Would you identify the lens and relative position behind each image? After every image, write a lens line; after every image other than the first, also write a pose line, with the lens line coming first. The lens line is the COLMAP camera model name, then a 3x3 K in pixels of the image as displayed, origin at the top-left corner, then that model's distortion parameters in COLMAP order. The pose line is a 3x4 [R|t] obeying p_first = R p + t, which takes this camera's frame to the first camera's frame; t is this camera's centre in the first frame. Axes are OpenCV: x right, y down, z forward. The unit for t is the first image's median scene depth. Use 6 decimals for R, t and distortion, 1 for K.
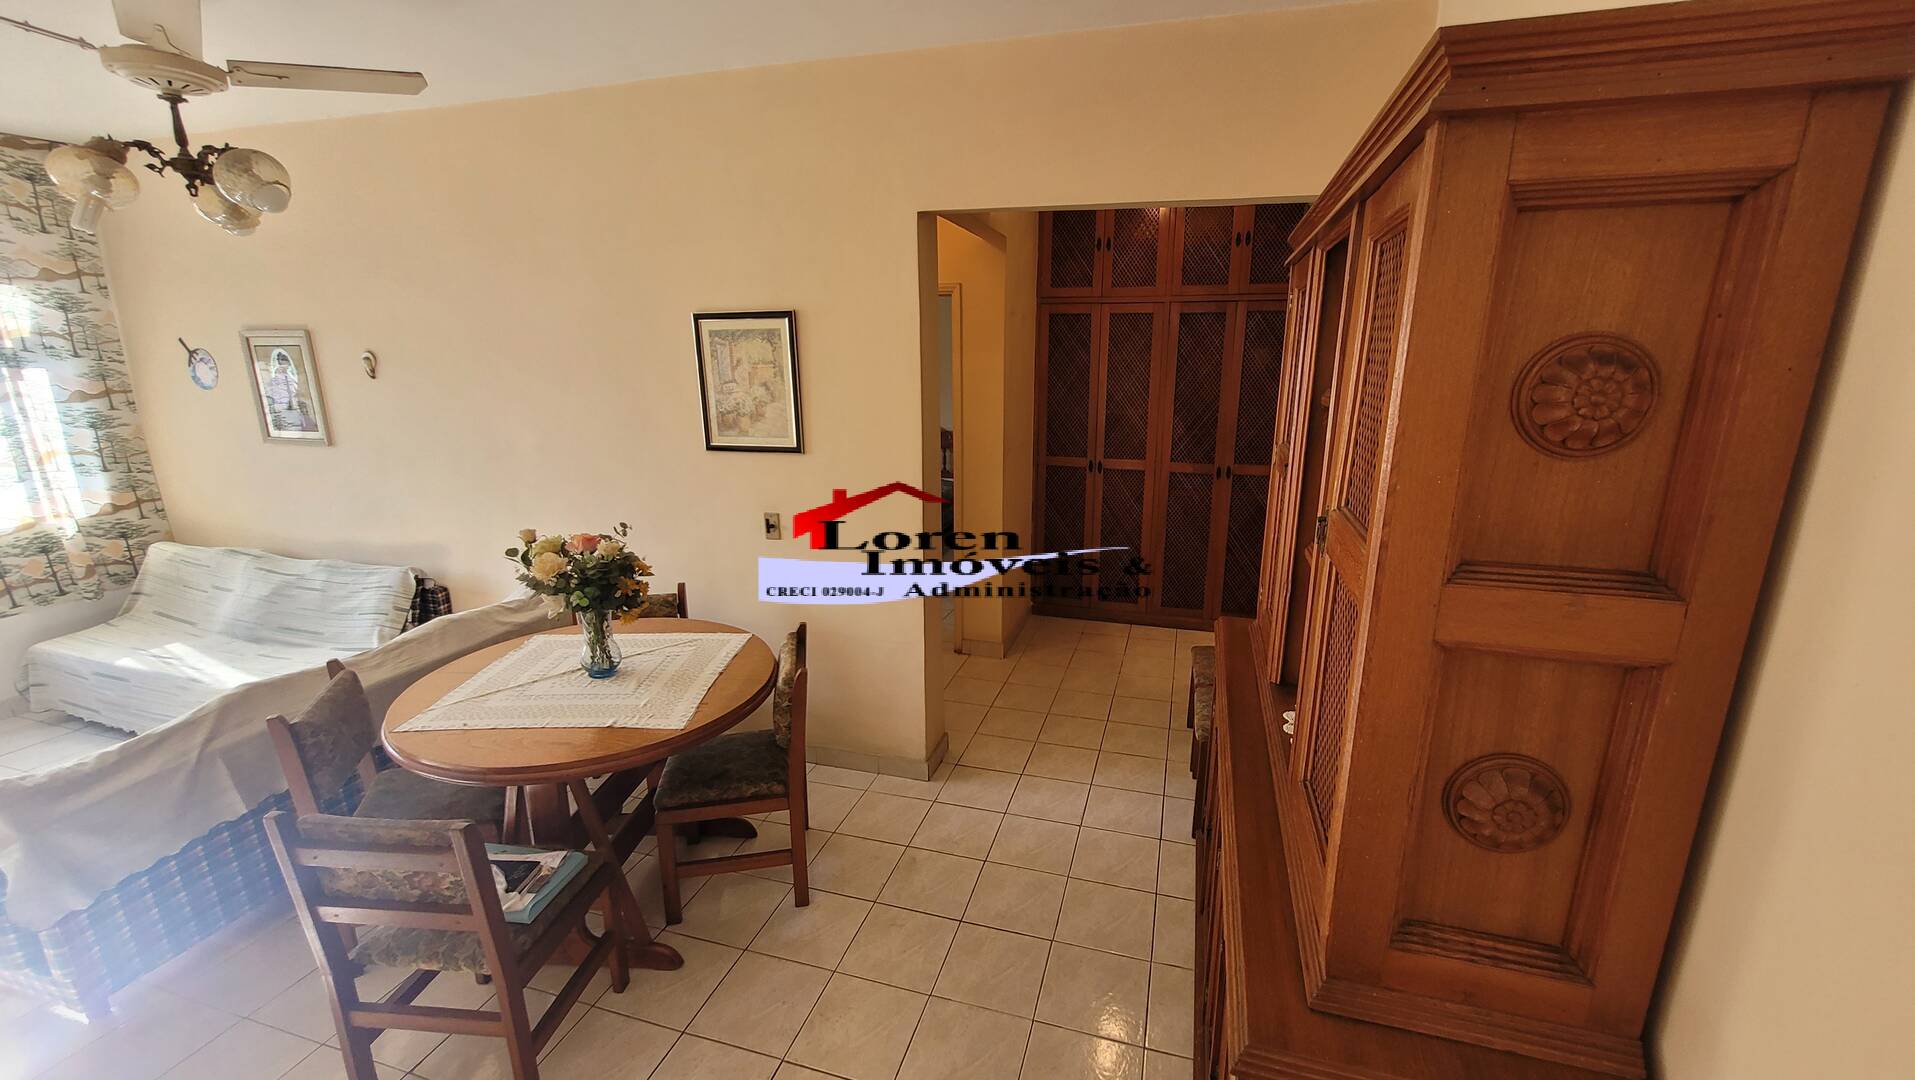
lens RADIAL K [[762.2, 0, 964.1], [0, 762.2, 541.4], [0, 0, 1]] dist [0.001536, 0.000160]
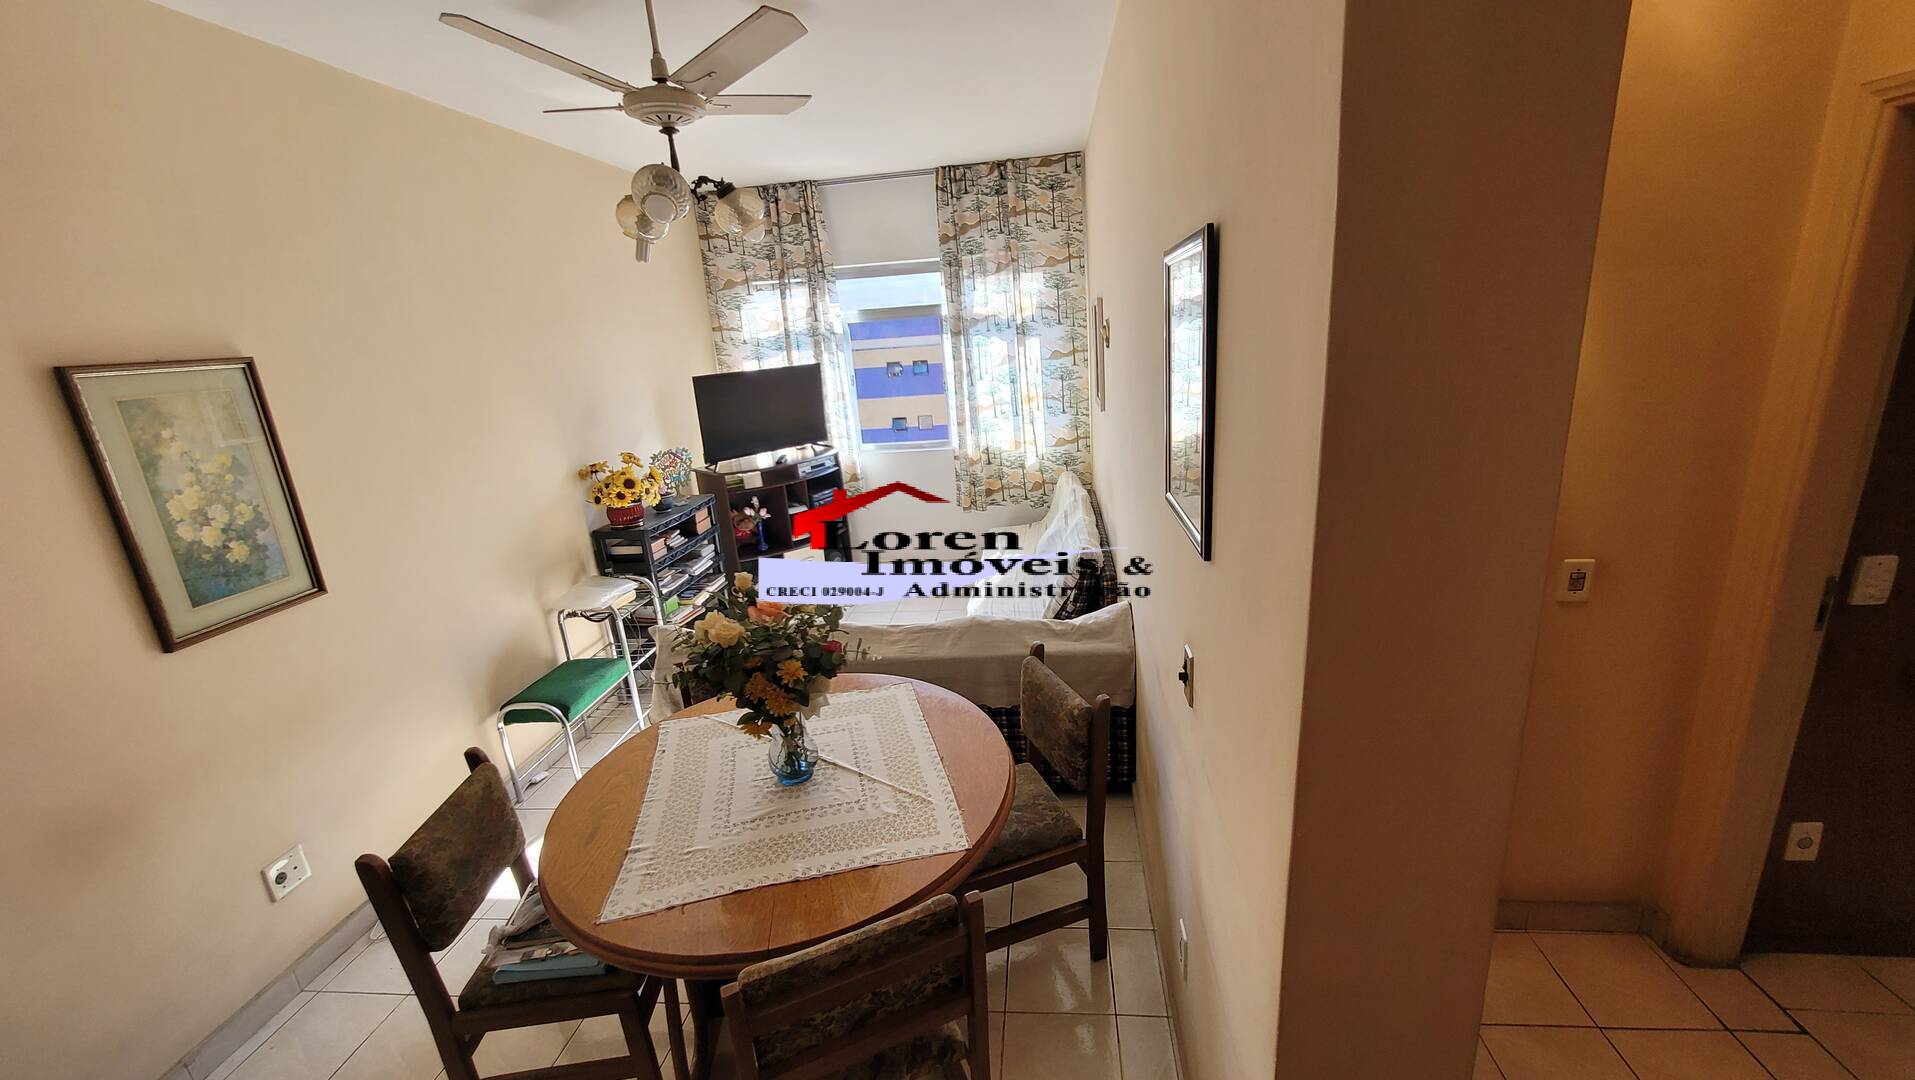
lens RADIAL K [[762.2, 0, 964.1], [0, 762.2, 541.4], [0, 0, 1]] dist [0.001536, 0.000160]
pose [[0.190752, 0.259204, -0.946798, 0.140320], [-0.169341, 0.958737, 0.228356, -0.161873], [0.966922, 0.116772, 0.226775, 0.614207]]
